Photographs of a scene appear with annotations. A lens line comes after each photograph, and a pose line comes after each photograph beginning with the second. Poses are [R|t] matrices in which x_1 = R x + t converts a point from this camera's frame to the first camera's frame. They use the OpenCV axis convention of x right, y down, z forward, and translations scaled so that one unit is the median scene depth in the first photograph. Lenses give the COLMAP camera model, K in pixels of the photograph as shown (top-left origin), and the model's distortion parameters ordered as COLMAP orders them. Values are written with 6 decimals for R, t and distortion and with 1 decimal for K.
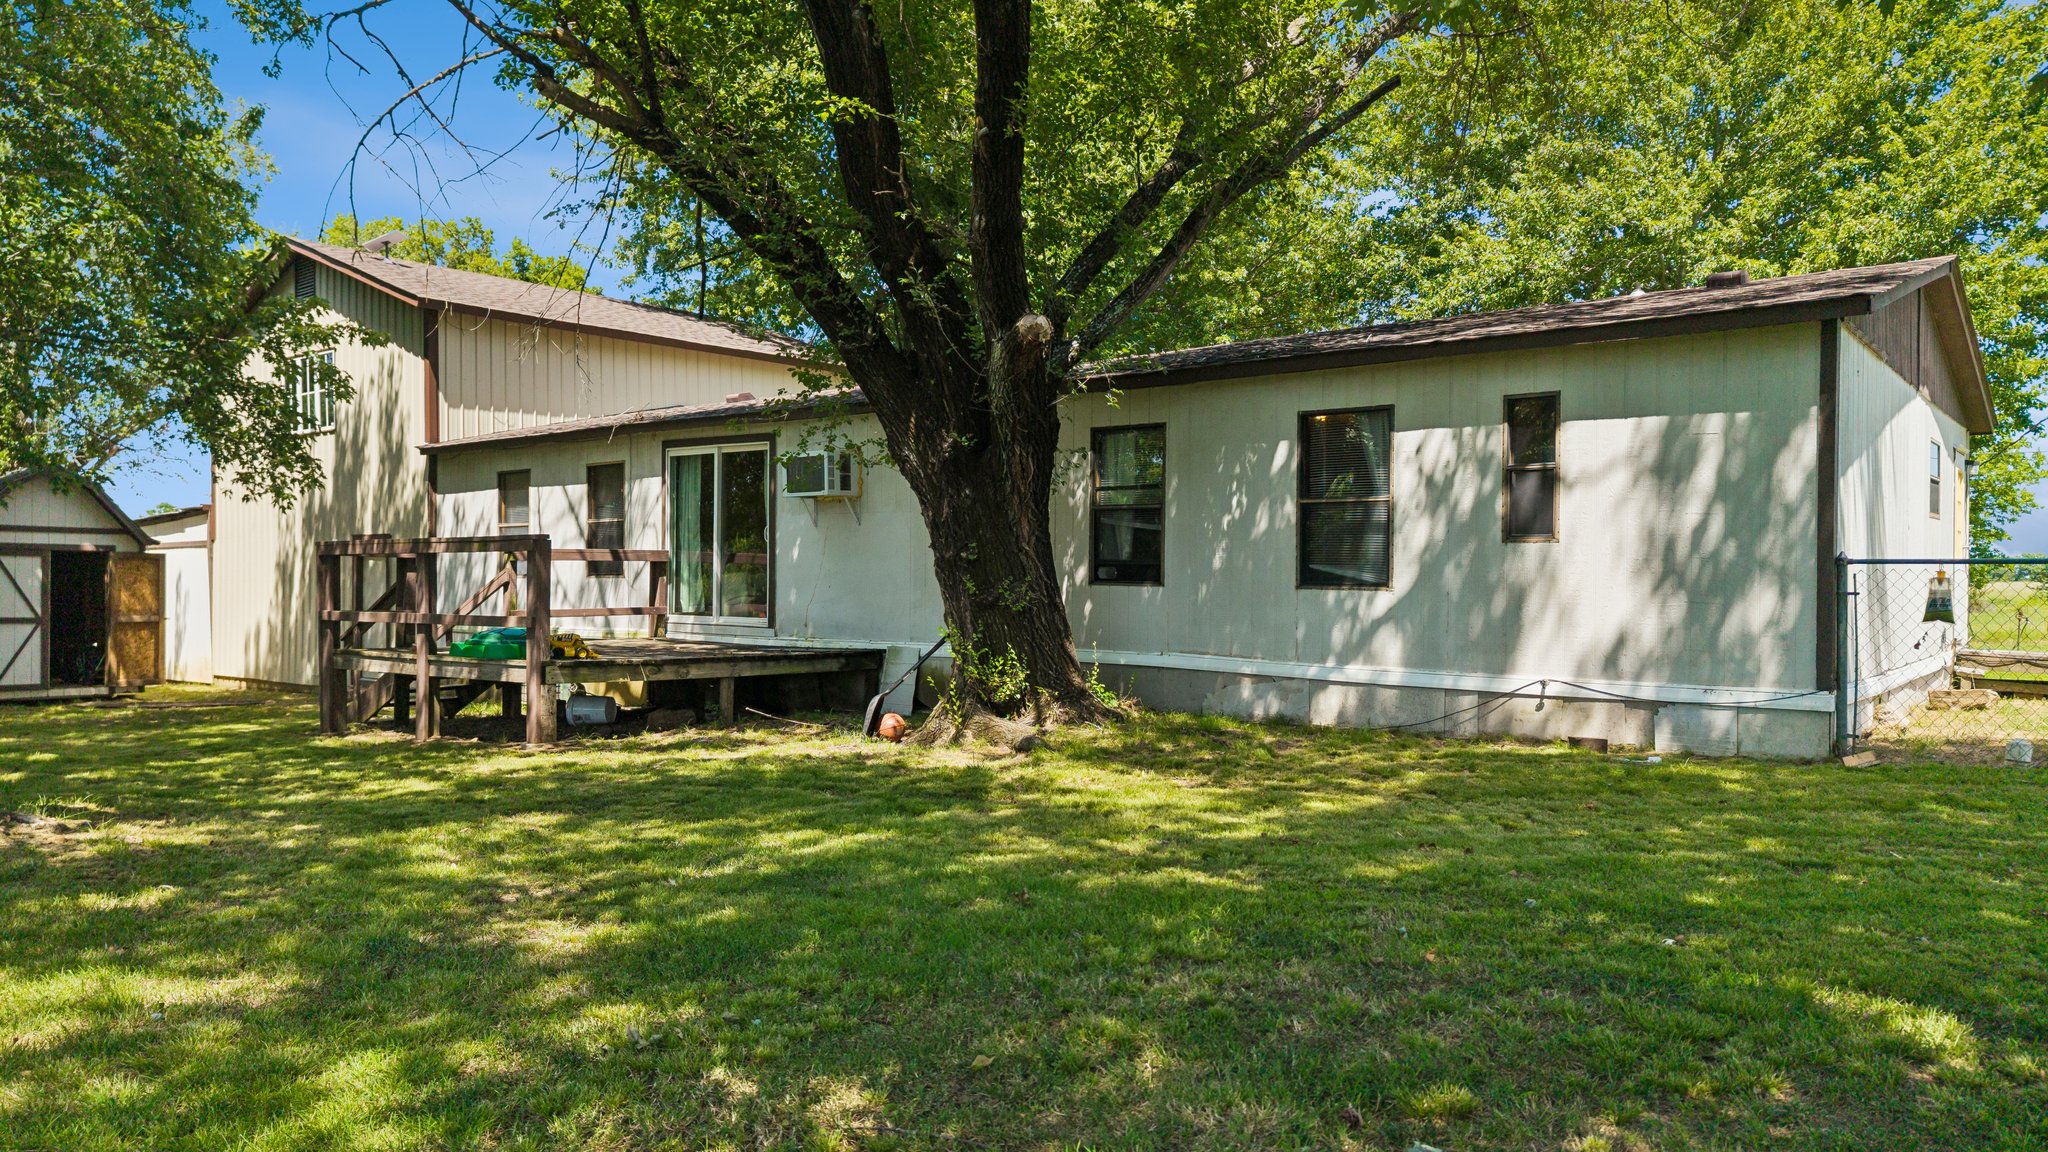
lens RADIAL K [[1357.4, 0, 1075.5], [0, 1357.4, 599.7], [0, 0, 1]] dist [-0.007530, -0.024928]
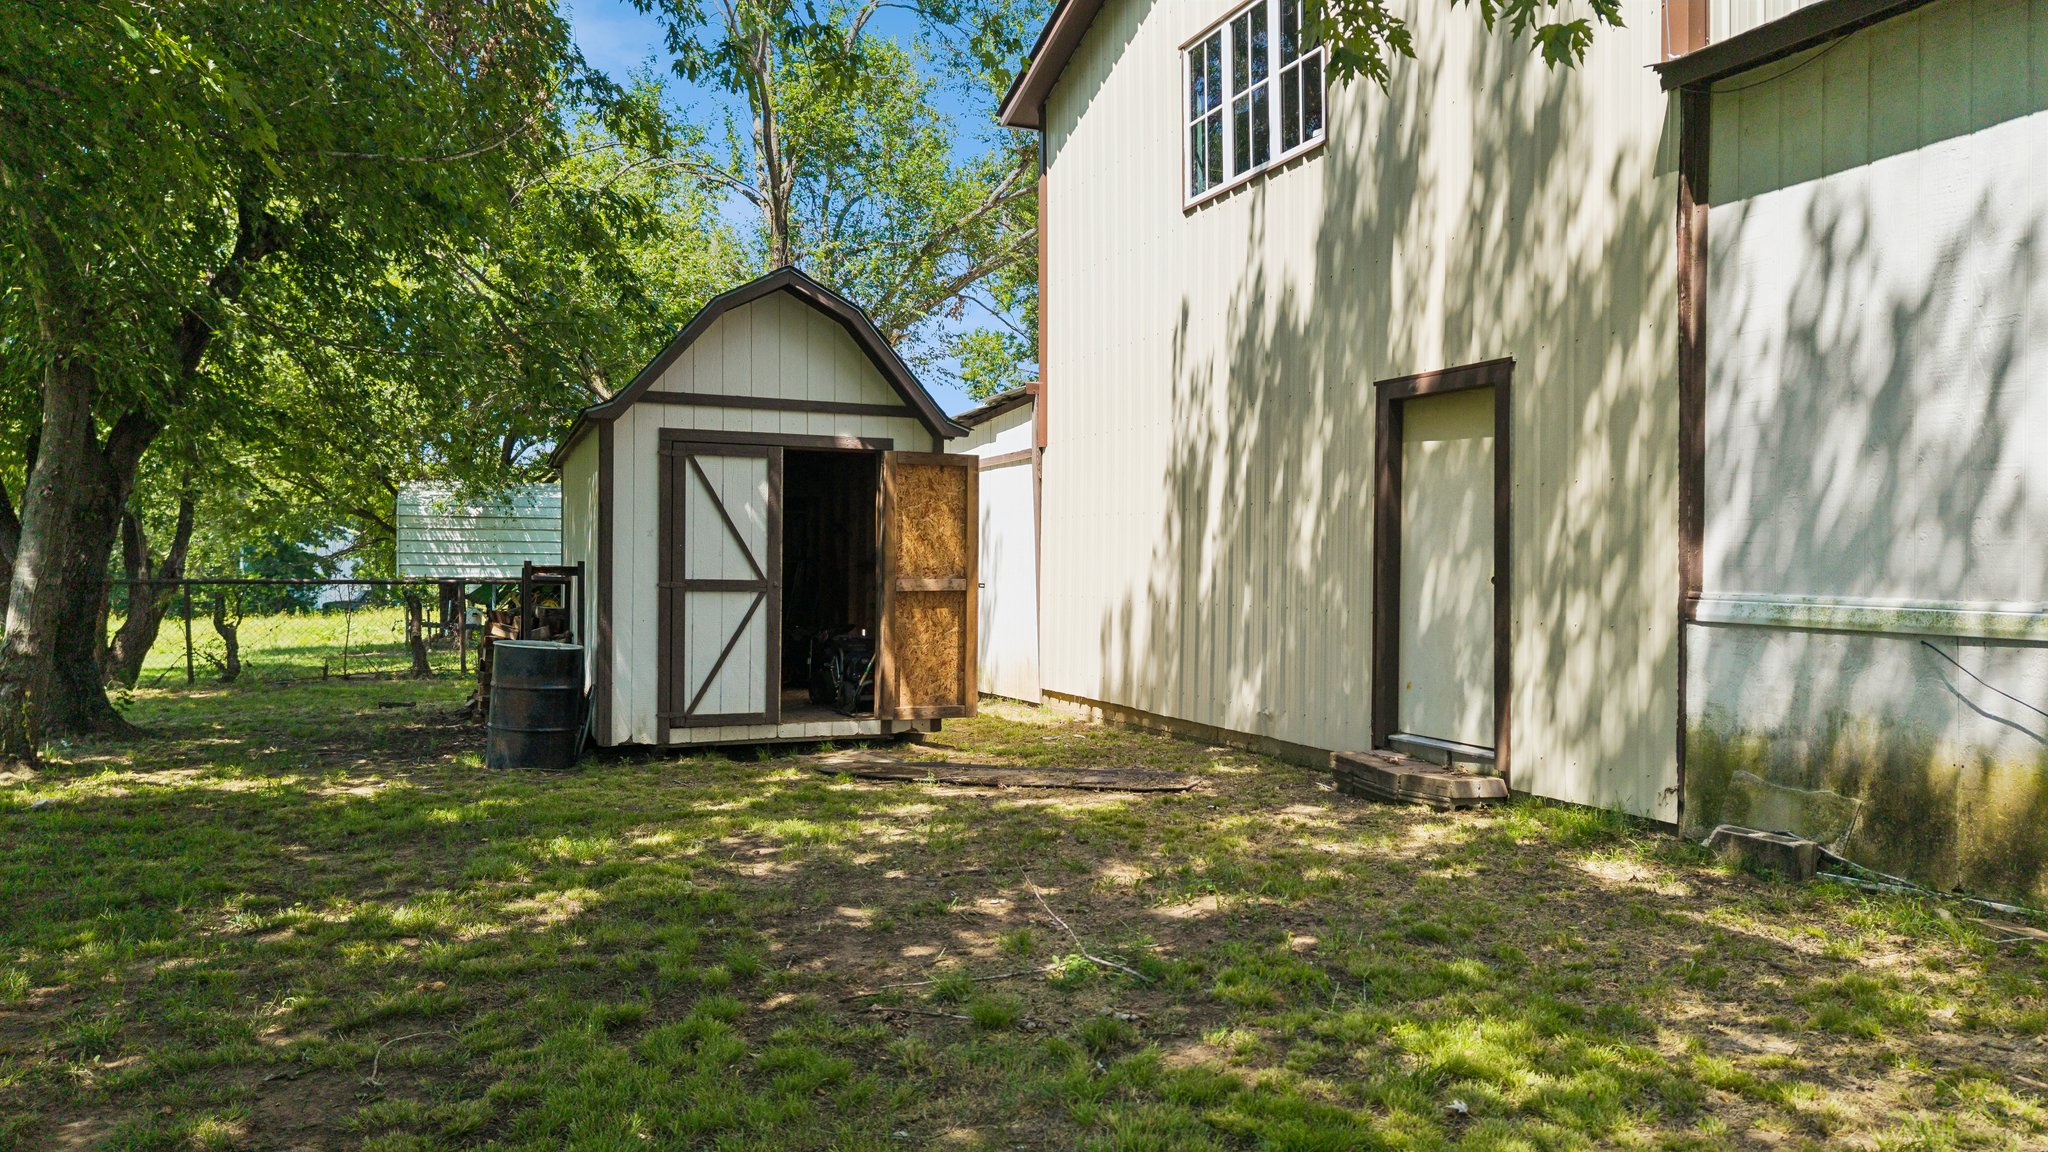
lens RADIAL K [[1357.4, 0, 1023.9], [0, 1357.4, 583.9], [0, 0, 1]] dist [-0.007530, -0.024928]
pose [[0.862900, 0.003185, -0.505364, -0.532196], [-0.003250, 0.999994, 0.000754, 0.017380], [0.505364, 0.000991, 0.862906, 0.750410]]
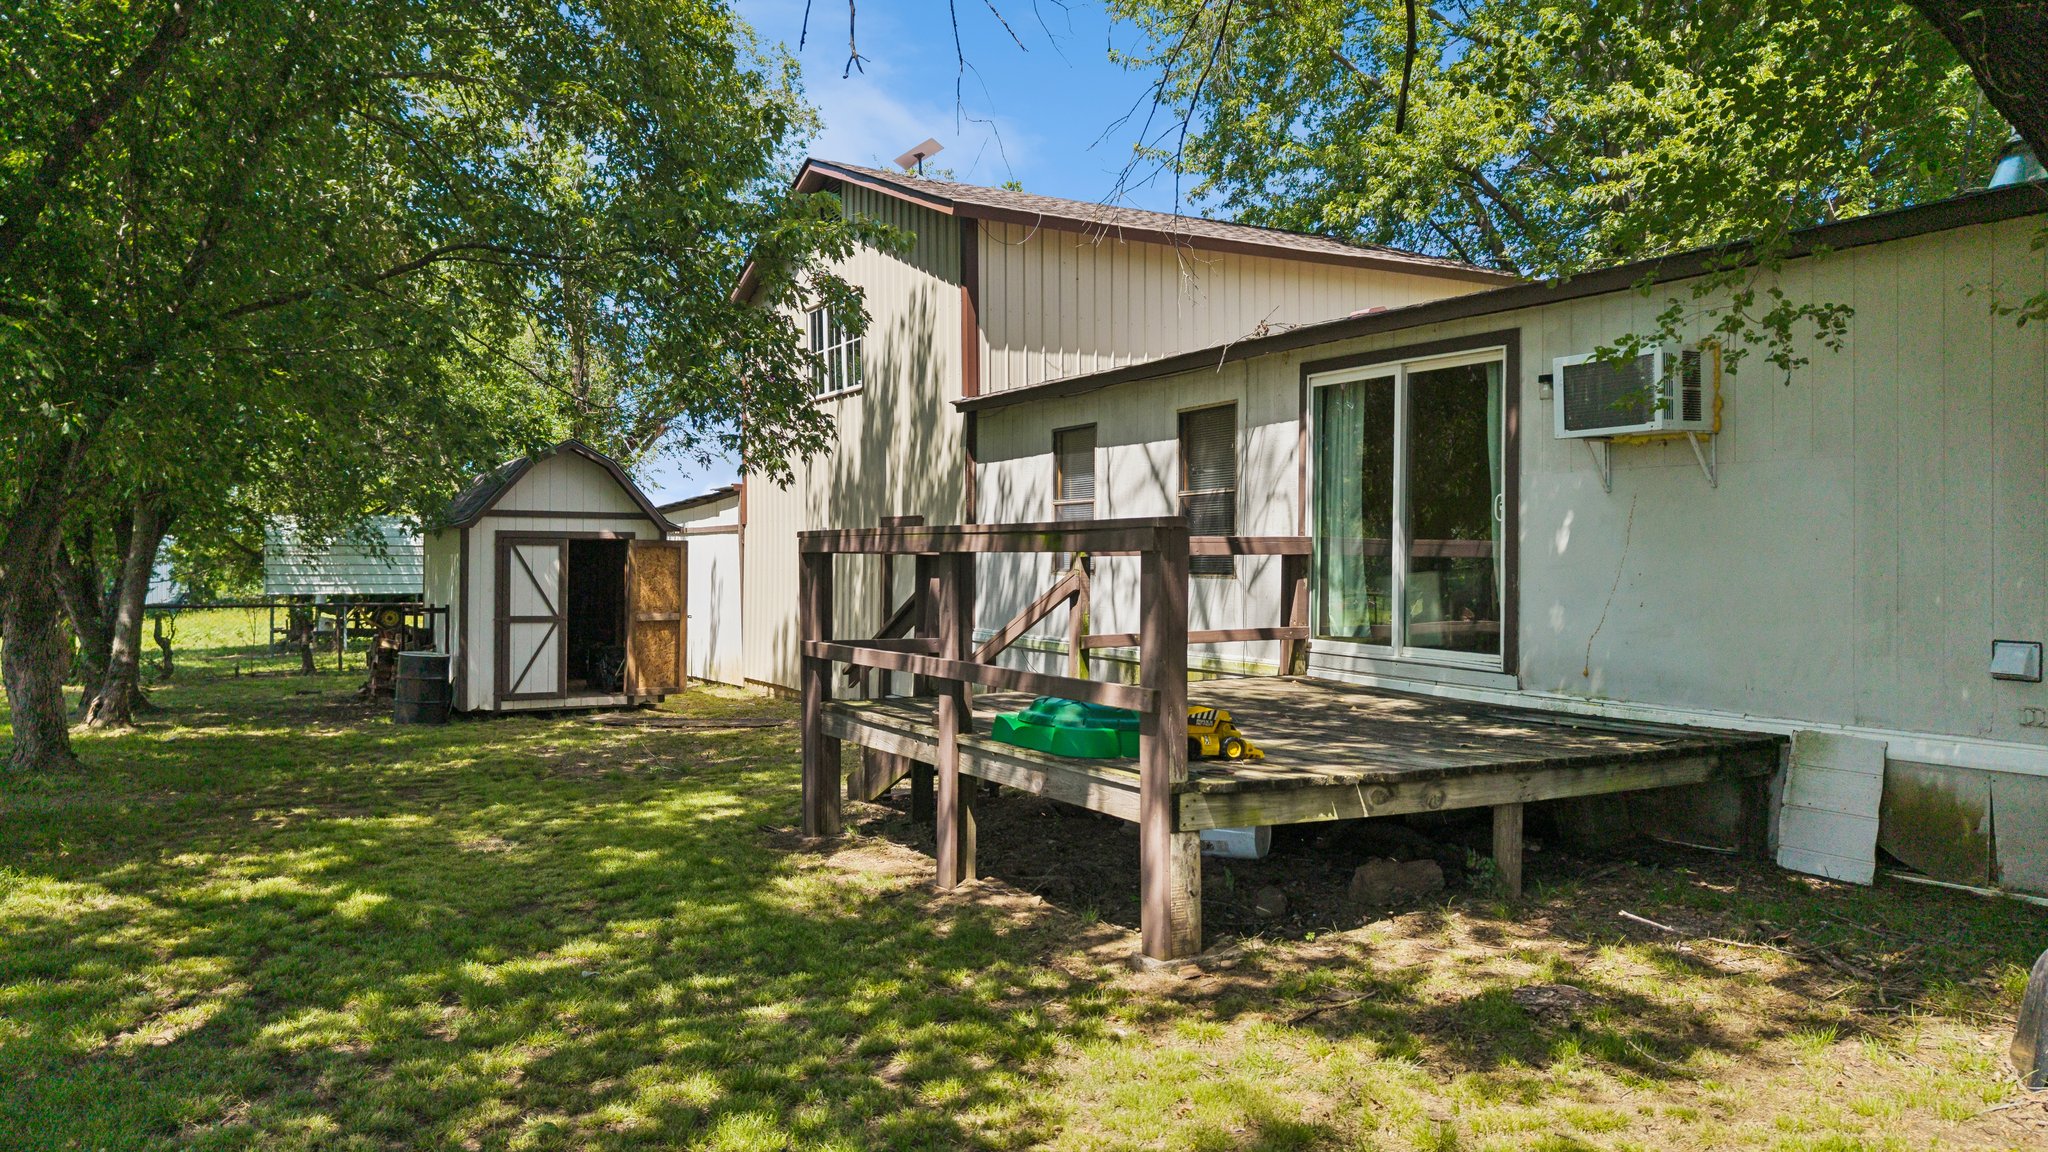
lens RADIAL K [[1357.4, 0, 1065.8], [0, 1357.4, 549.9], [0, 0, 1]] dist [-0.007530, -0.024928]
pose [[0.929743, -0.003615, -0.368191, -0.171596], [-0.002924, 0.999848, -0.017200, -0.018866], [0.368197, 0.017068, 0.929591, 0.368149]]
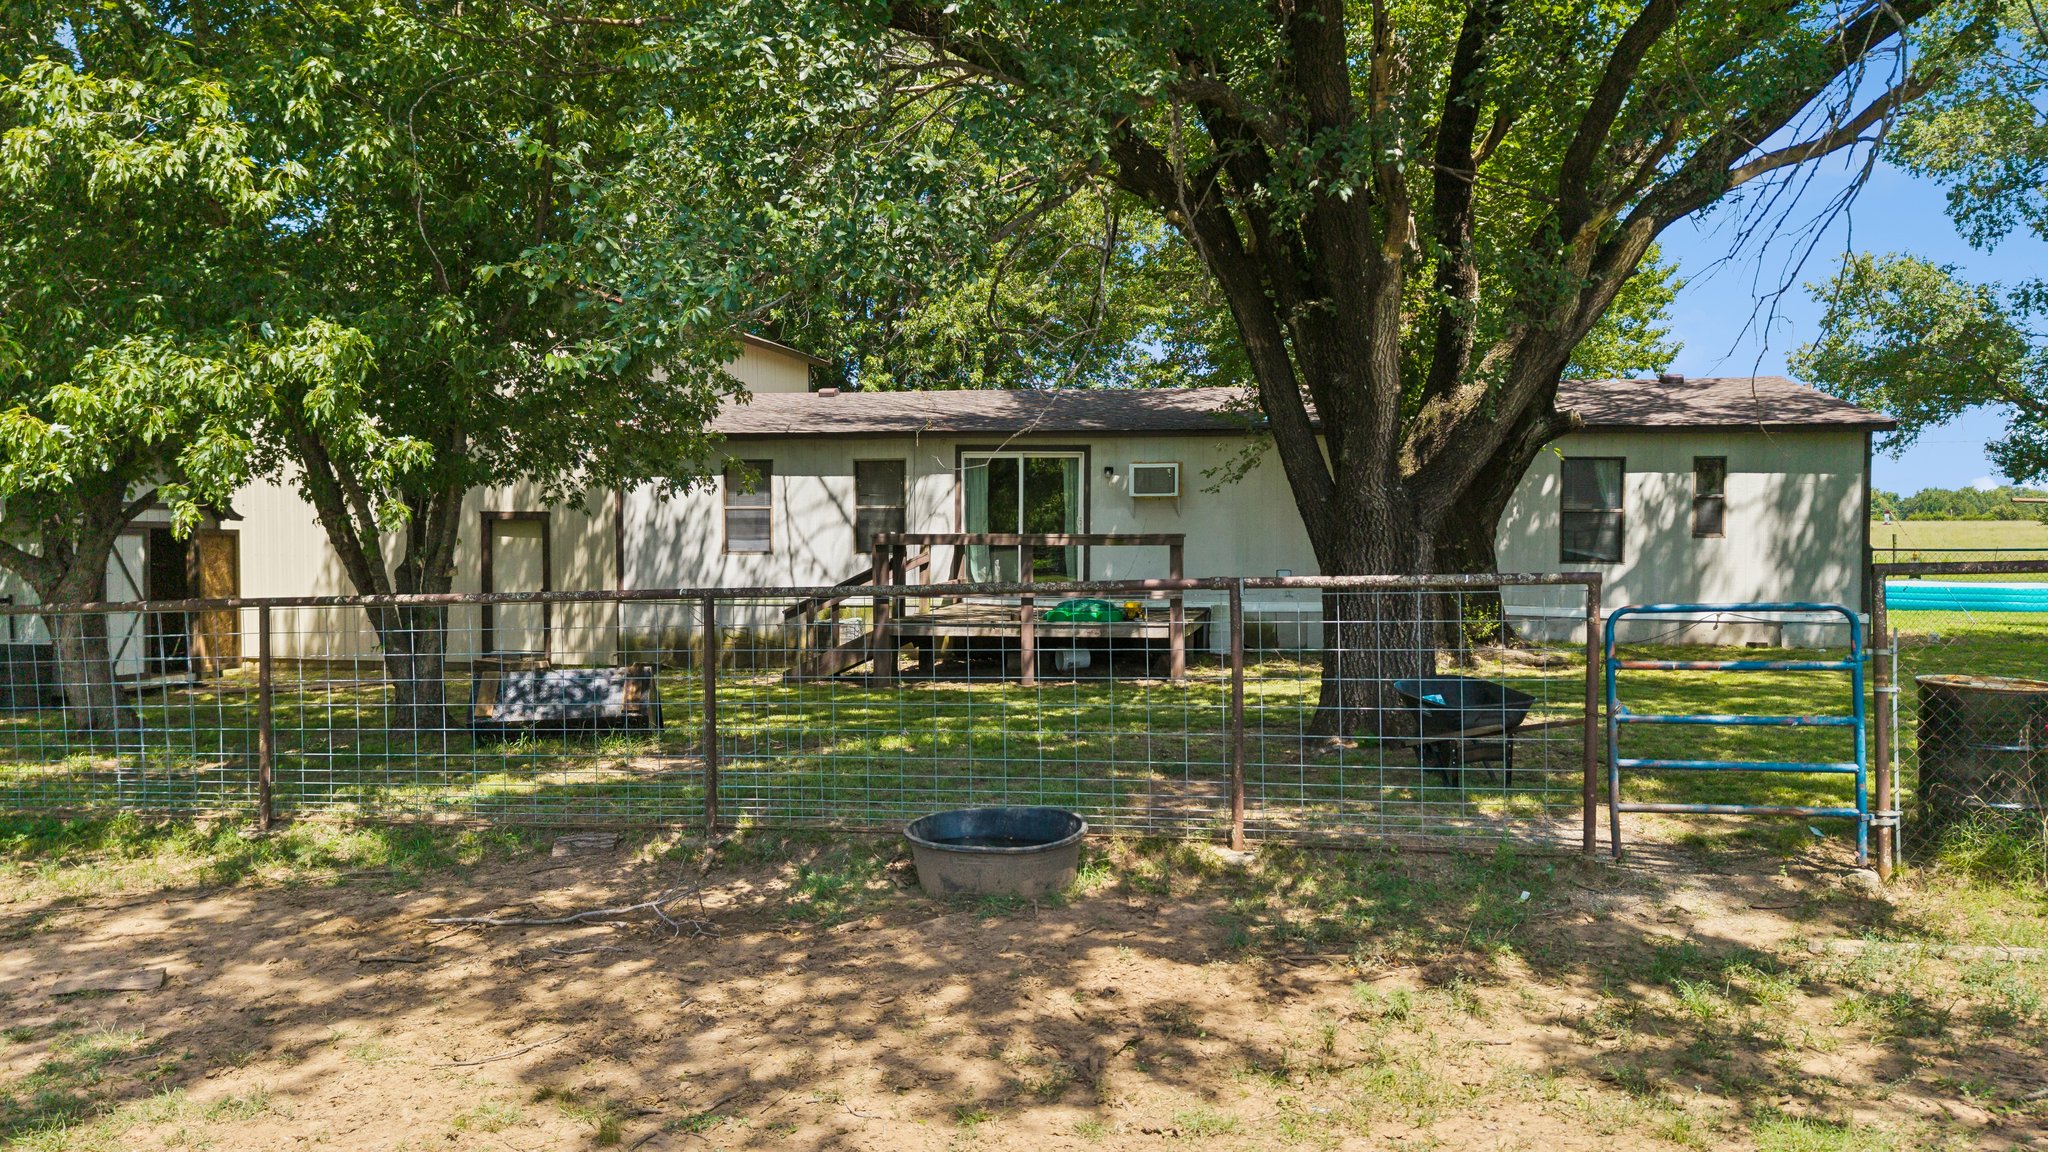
lens RADIAL K [[1357.4, 0, 1016.6], [0, 1357.4, 588.0], [0, 0, 1]] dist [-0.007530, -0.024928]
pose [[0.894833, -0.013404, 0.446199, -0.795729], [0.005458, 0.999803, 0.019088, -0.011931], [-0.446367, -0.014645, 0.894730, -0.119381]]
